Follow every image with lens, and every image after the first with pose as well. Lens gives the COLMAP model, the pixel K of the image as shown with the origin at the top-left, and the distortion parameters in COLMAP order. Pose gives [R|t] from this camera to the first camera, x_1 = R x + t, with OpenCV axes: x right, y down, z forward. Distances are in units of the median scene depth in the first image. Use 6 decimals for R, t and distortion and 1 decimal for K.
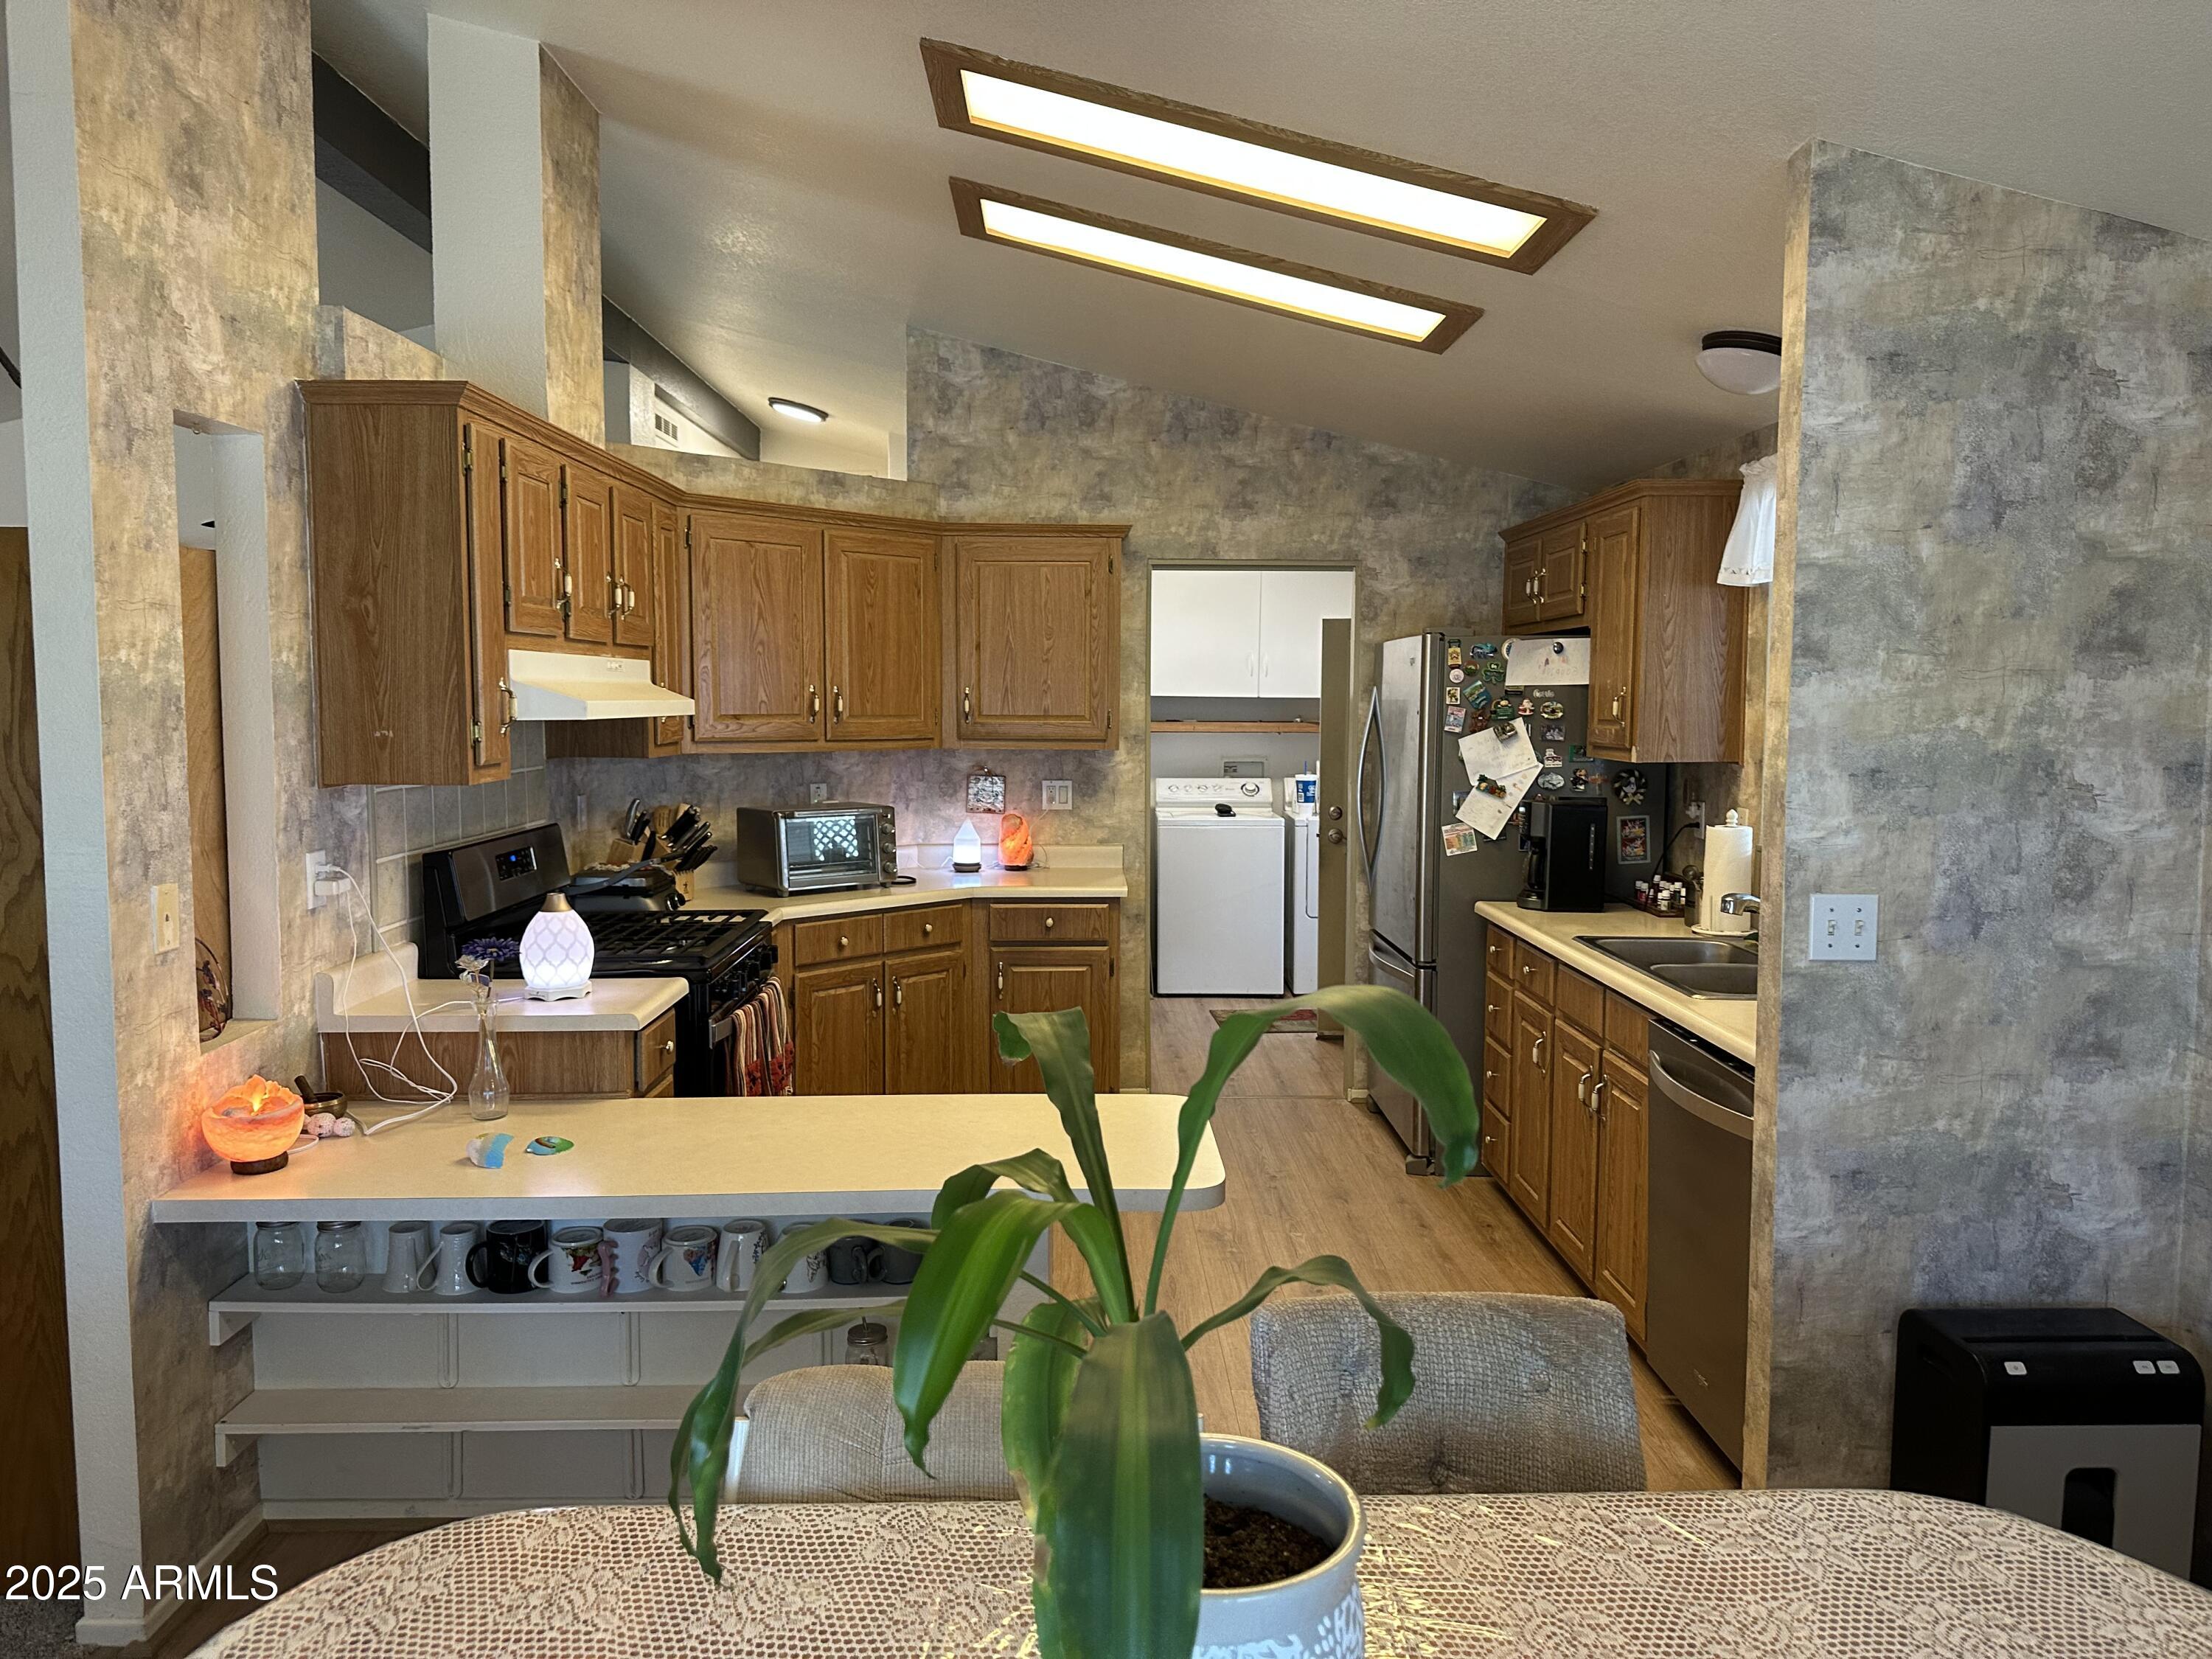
lens RADIAL K [[1556.3, 0, 1089.6], [0, 1556.3, 815.2], [0, 0, 1]] dist [0.175762, -0.322236]
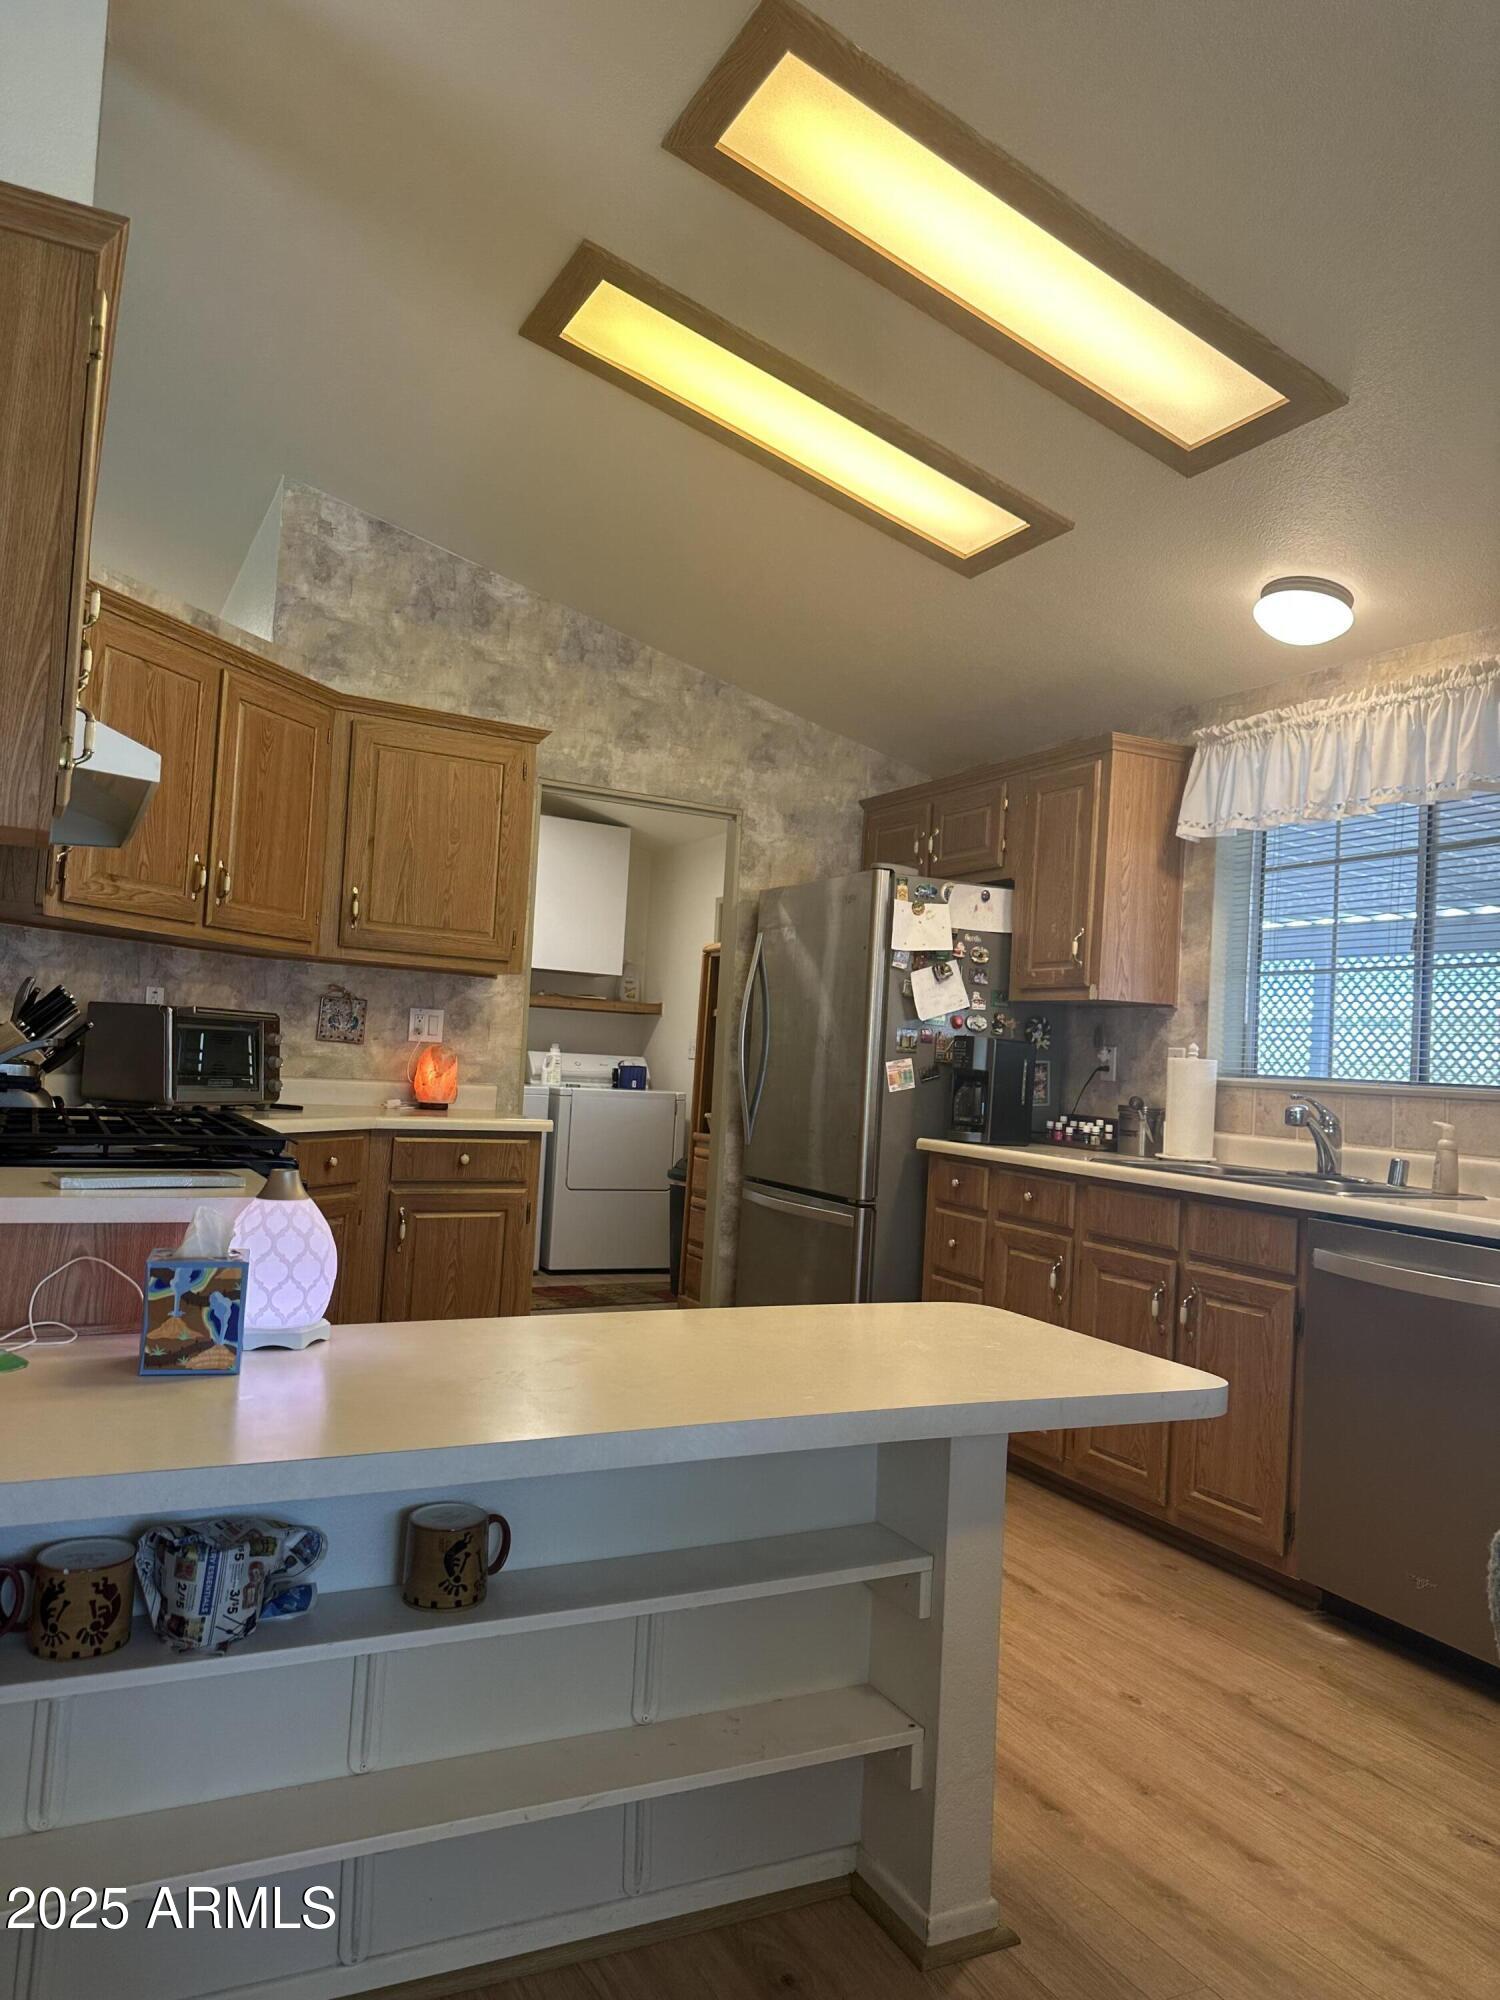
lens RADIAL K [[1408.9, 0, 740.4], [0, 1408.9, 1008.4], [0, 0, 1]] dist [0.176042, -0.281506]
pose [[0.896347, 0.063434, 0.438791, -0.245468], [-0.019217, 0.994340, -0.104491, 0.066521], [-0.442936, 0.085228, 0.892493, 0.230745]]
